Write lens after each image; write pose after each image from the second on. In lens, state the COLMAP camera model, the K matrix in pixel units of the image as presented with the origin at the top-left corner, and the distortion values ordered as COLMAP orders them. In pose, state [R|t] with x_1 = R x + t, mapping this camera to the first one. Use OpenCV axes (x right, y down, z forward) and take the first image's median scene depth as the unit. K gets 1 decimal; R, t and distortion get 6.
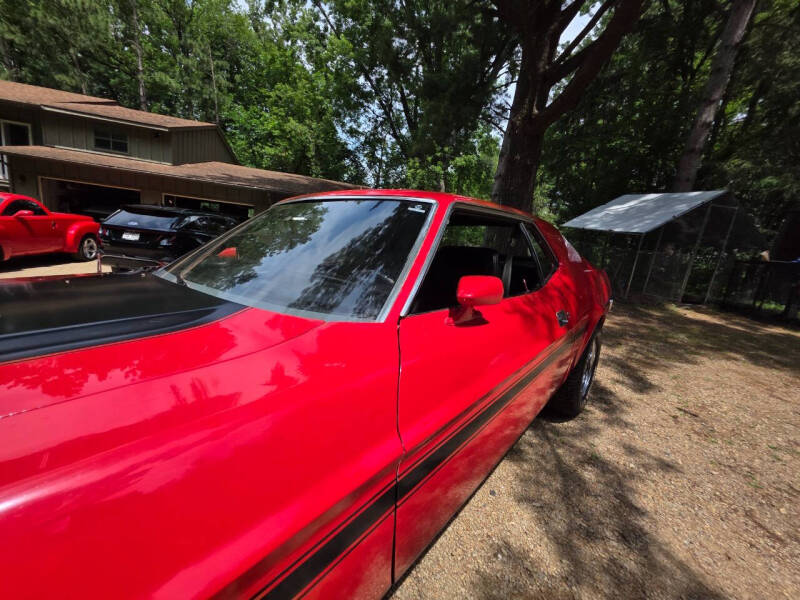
lens RADIAL K [[322.9, 0, 405.2], [0, 322.9, 298.6], [0, 0, 1]] dist [-0.000128, 0.000188]
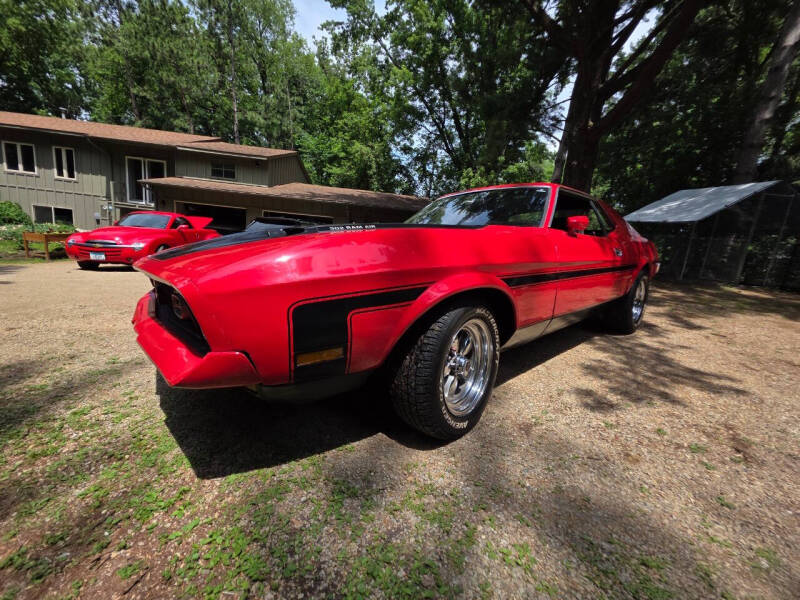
lens RADIAL K [[321.6, 0, 400.0], [0, 321.6, 300.0], [0, 0, 1]] dist [0.001218, -0.000004]
pose [[0.989363, -0.001427, -0.145460, -0.041995], [-0.003106, 0.999517, -0.030930, 0.036847], [0.145434, 0.031052, 0.988881, -0.086782]]
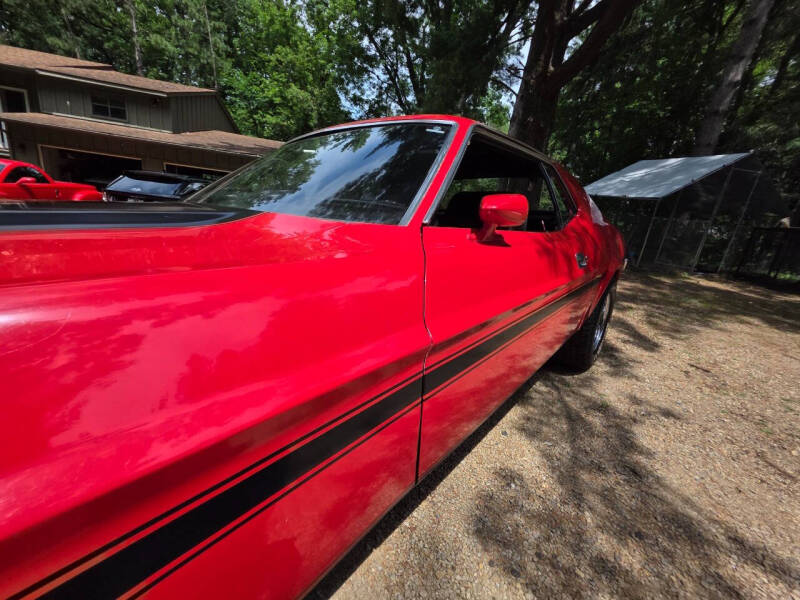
lens RADIAL K [[323.3, 0, 404.8], [0, 323.3, 298.9], [0, 0, 1]] dist [0.000280, -0.000289]
pose [[0.999889, 0.005837, -0.013722, -0.002861], [-0.004865, 0.997545, 0.069865, 0.011013], [0.014096, -0.069790, 0.997462, 0.001412]]
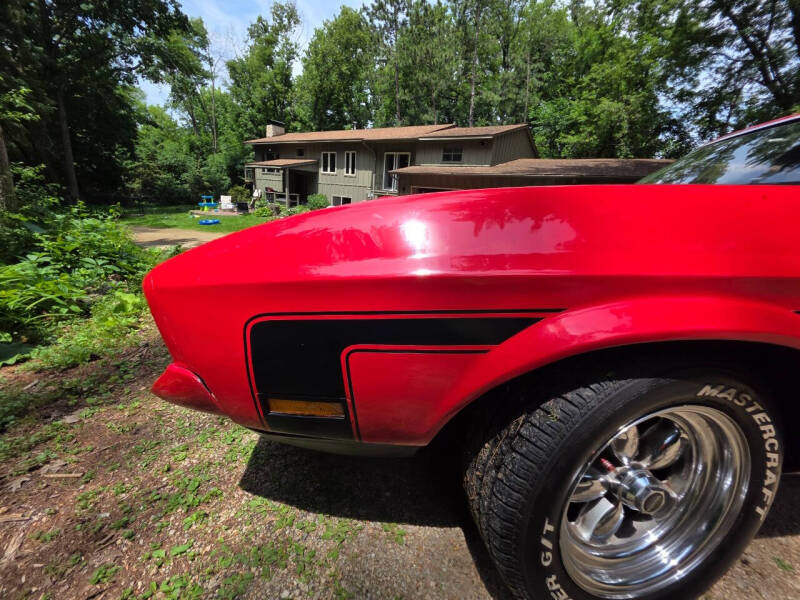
lens RADIAL K [[321.1, 0, 402.3], [0, 321.1, 299.5], [0, 0, 1]] dist [0.000488, 0.000015]
pose [[0.699476, 0.141850, -0.700437, -0.033520], [-0.131284, 0.988929, 0.069171, 0.028954], [0.702494, 0.043573, 0.710355, -0.044033]]
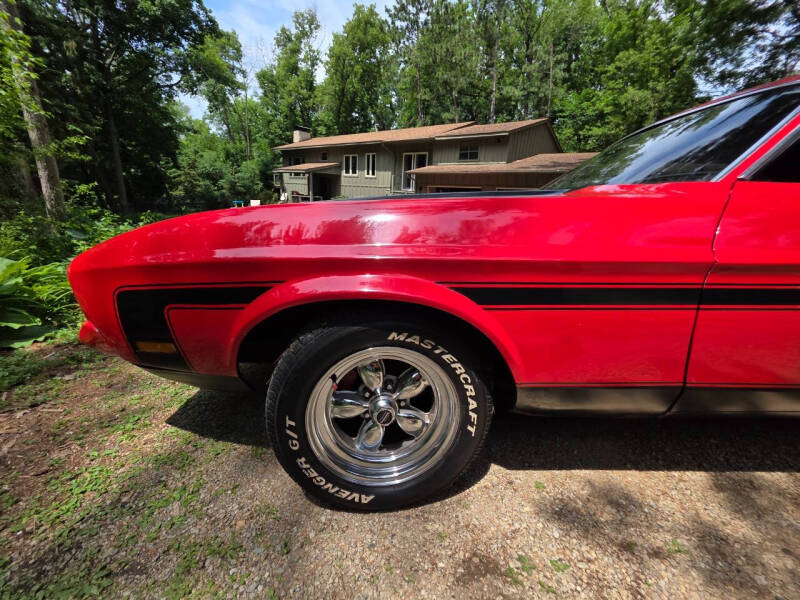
lens RADIAL K [[322.1, 0, 401.8], [0, 322.1, 299.9], [0, 0, 1]] dist [0.000177, 0.001179]
pose [[0.632769, 0.143420, -0.760943, 0.007872], [-0.123884, 0.988790, 0.083347, 0.026380], [0.764366, 0.041529, 0.643444, -0.028183]]
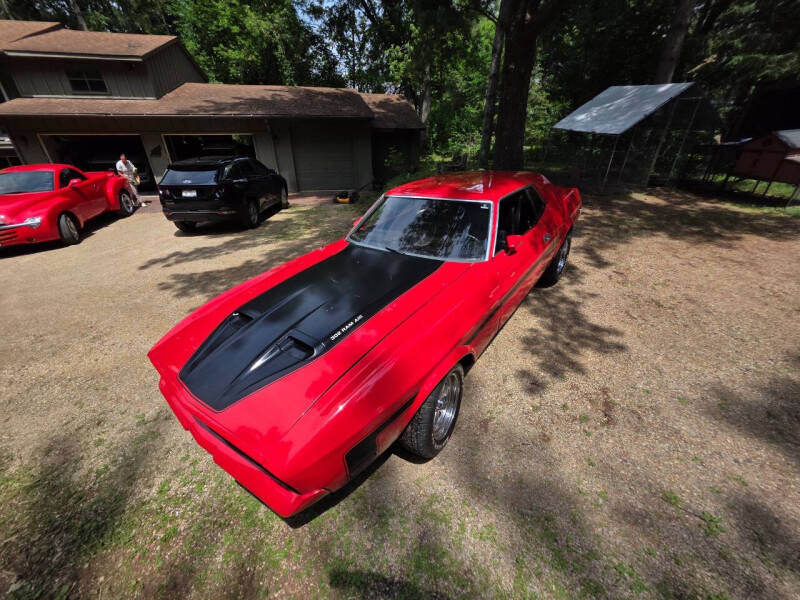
lens RADIAL K [[322.1, 0, 401.8], [0, 322.1, 299.9], [0, 0, 1]] dist [0.000177, 0.001179]
pose [[0.990176, -0.139229, -0.012944, -0.046339], [0.136413, 0.941491, 0.308199, -0.032811], [-0.030724, -0.306937, 0.951234, -0.105920]]
